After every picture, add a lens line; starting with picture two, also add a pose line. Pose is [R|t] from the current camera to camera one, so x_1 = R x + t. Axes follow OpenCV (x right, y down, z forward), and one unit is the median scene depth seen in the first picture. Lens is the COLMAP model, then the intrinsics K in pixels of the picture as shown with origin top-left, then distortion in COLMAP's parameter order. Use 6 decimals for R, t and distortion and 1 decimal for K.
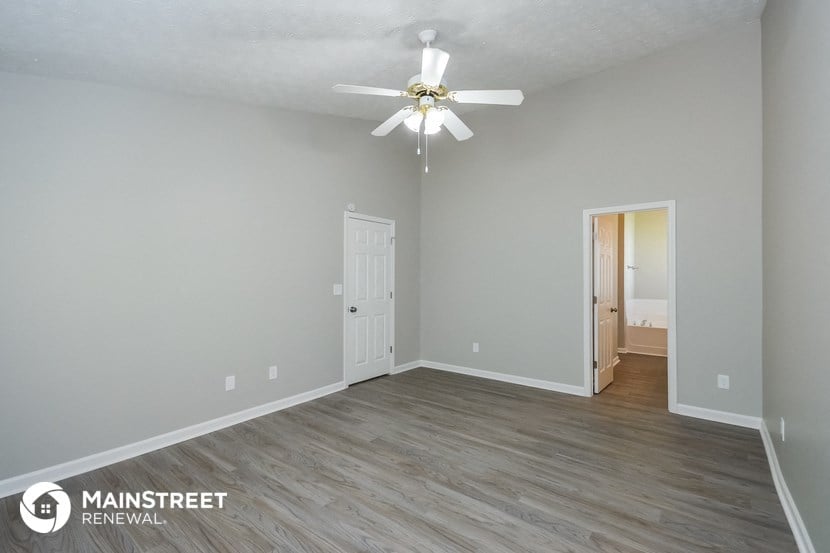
lens RADIAL K [[373.3, 0, 407.6], [0, 373.3, 277.1], [0, 0, 1]] dist [0.002485, -0.000110]
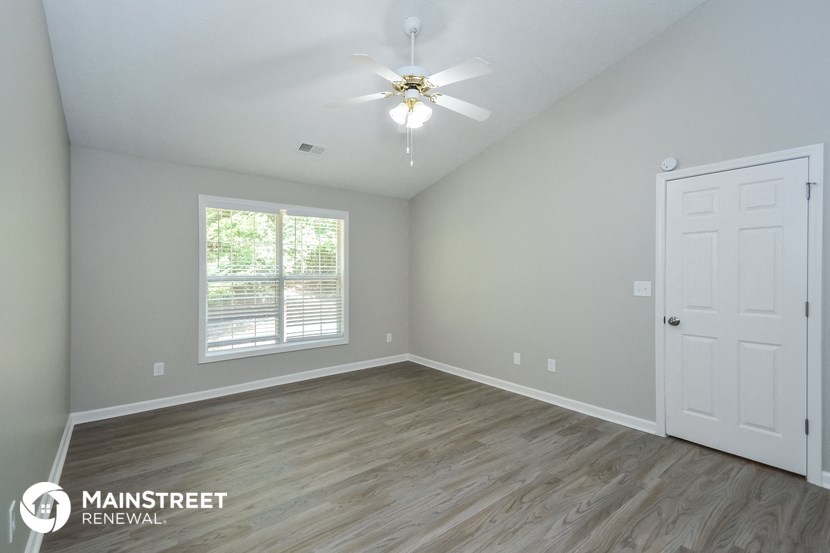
lens RADIAL K [[373.3, 0, 413.9], [0, 373.3, 274.6], [0, 0, 1]] dist [0.002485, -0.000110]
pose [[-0.238650, 0.006095, -0.971087, 0.878885], [0.002093, 0.999981, 0.005762, 0.003407], [0.971103, -0.000658, -0.238658, 1.076061]]
